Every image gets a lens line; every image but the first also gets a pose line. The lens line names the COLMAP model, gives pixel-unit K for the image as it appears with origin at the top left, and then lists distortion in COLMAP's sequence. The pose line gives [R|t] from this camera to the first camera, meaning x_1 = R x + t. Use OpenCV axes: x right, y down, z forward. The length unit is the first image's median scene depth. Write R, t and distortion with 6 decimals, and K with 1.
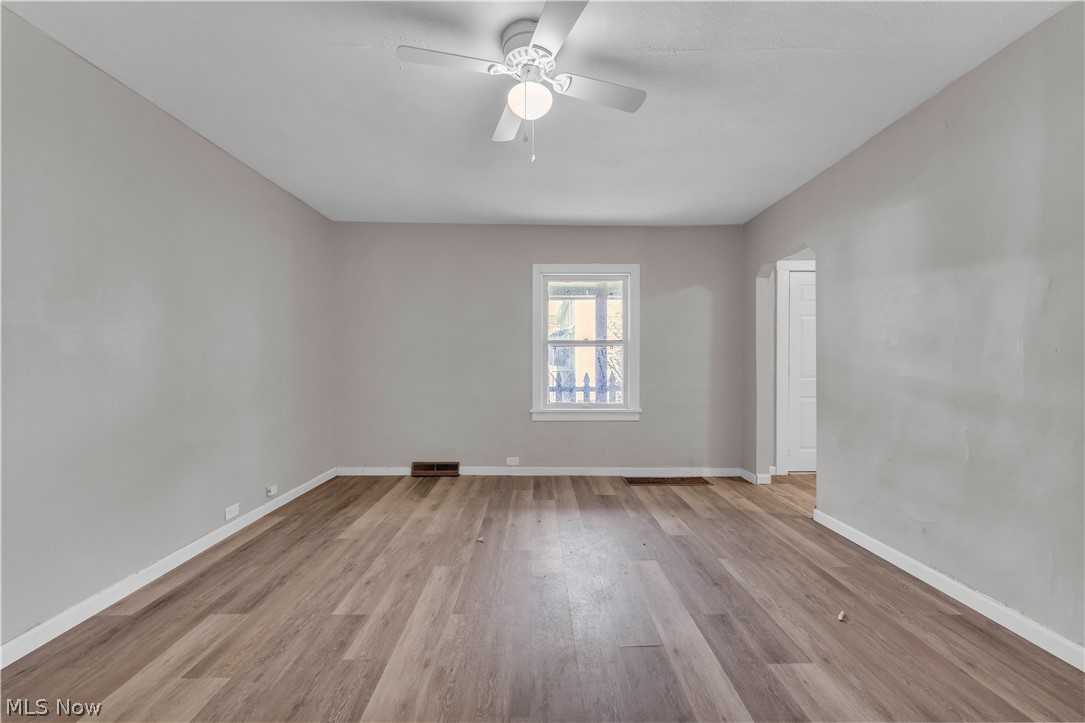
lens RADIAL K [[439.2, 0, 542.5], [0, 439.2, 358.9], [0, 0, 1]] dist [0.003366, 0.000016]
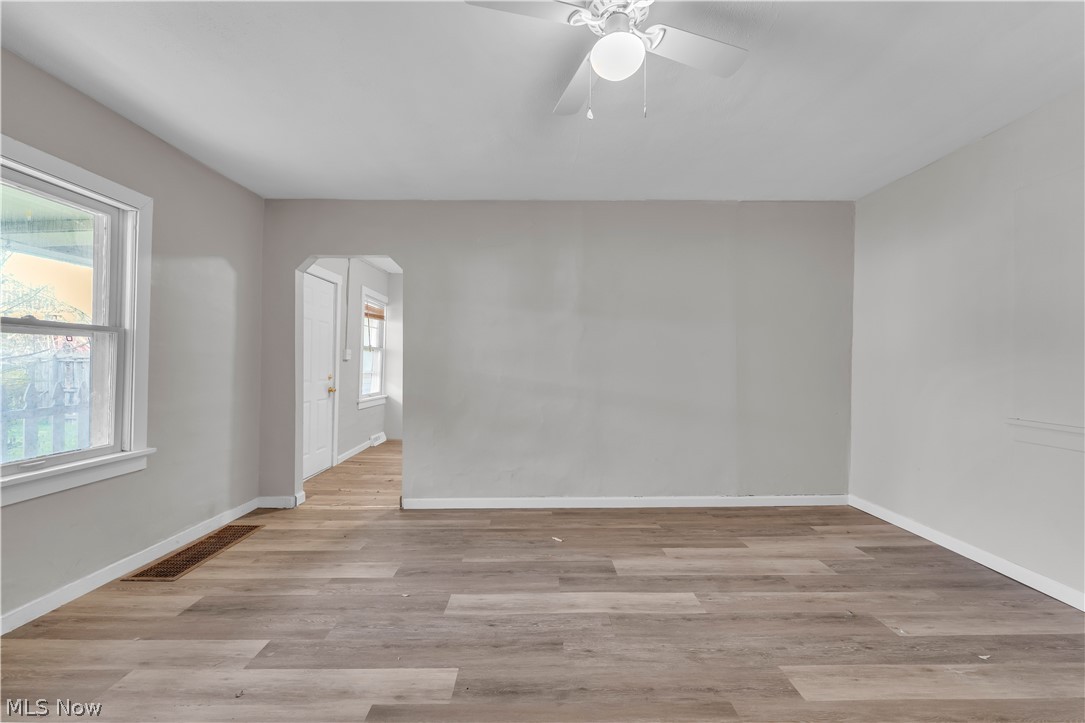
lens RADIAL K [[439.2, 0, 543.5], [0, 439.2, 364.0], [0, 0, 1]] dist [0.003366, 0.000016]
pose [[-0.000835, -0.002144, 0.999997, -0.612513], [-0.007943, 0.999966, 0.002137, -0.005729], [-0.999968, -0.007941, -0.000852, 0.811672]]
